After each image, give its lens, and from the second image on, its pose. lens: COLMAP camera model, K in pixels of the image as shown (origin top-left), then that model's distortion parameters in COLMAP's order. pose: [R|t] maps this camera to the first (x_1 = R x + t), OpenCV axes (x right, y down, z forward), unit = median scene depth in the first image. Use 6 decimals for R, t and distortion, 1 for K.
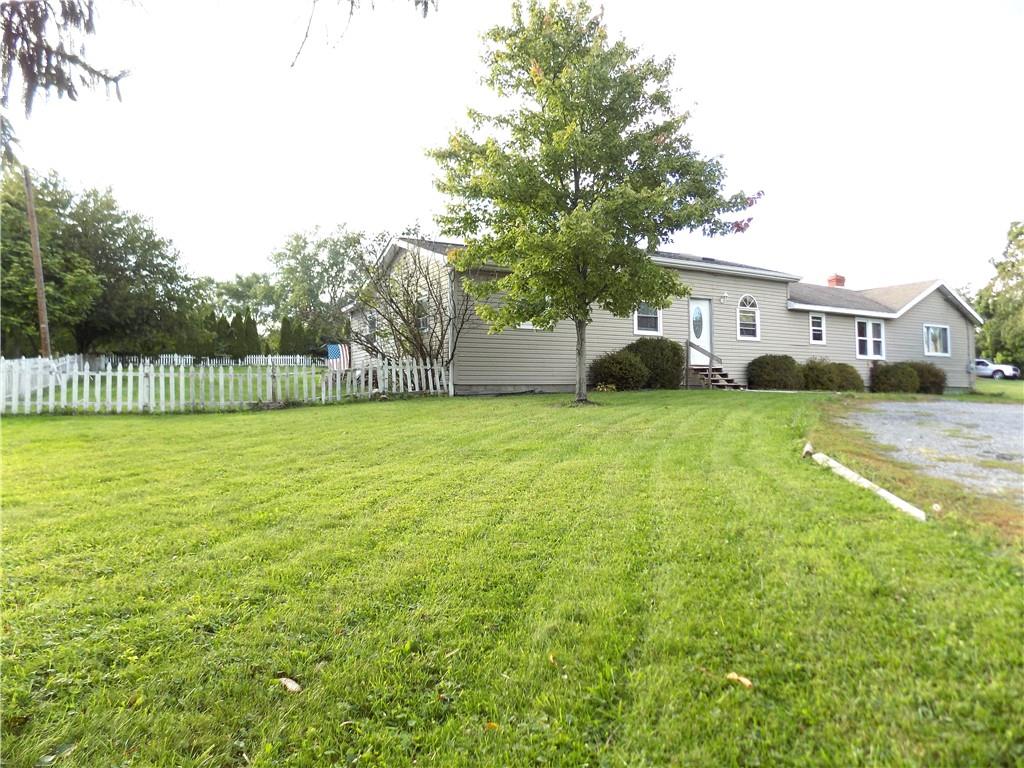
lens RADIAL K [[715.0, 0, 512.0], [0, 715.0, 384.0], [0, 0, 1]] dist [-0.088968, 0.003338]
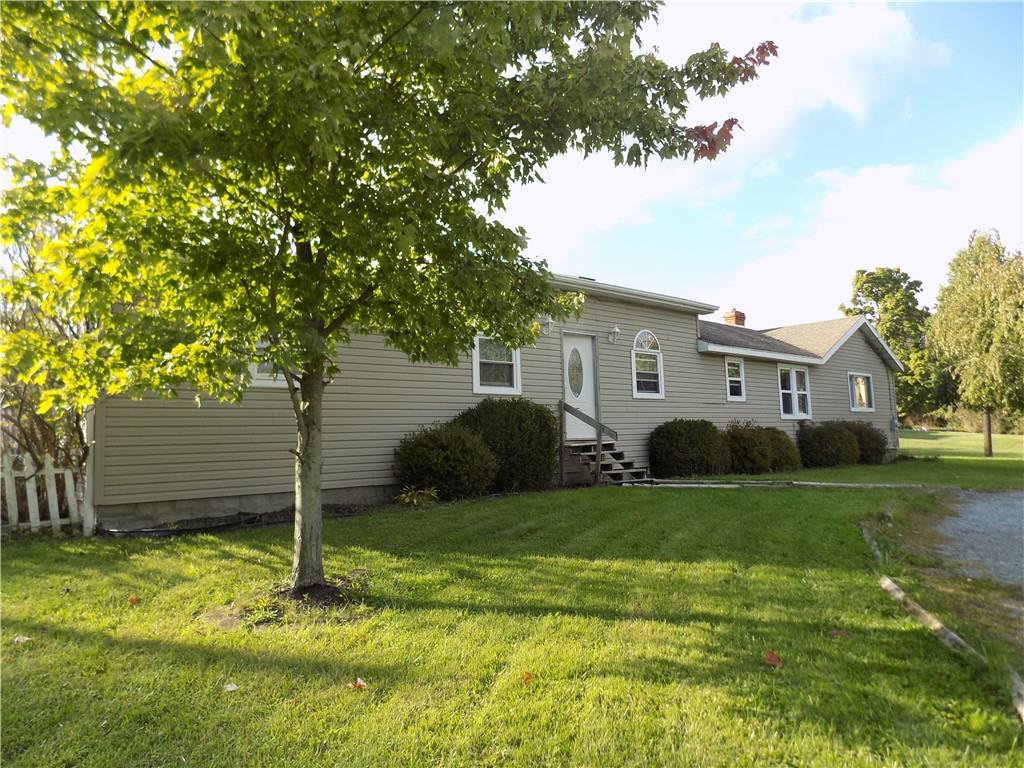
lens RADIAL K [[693.3, 0, 512.0], [0, 693.3, 384.0], [0, 0, 1]] dist [-0.145191, 0.000271]
pose [[0.981788, -0.002254, 0.189965, 0.085974], [0.014054, 0.998051, -0.060794, -0.038588], [-0.189458, 0.062357, 0.979907, 0.397062]]
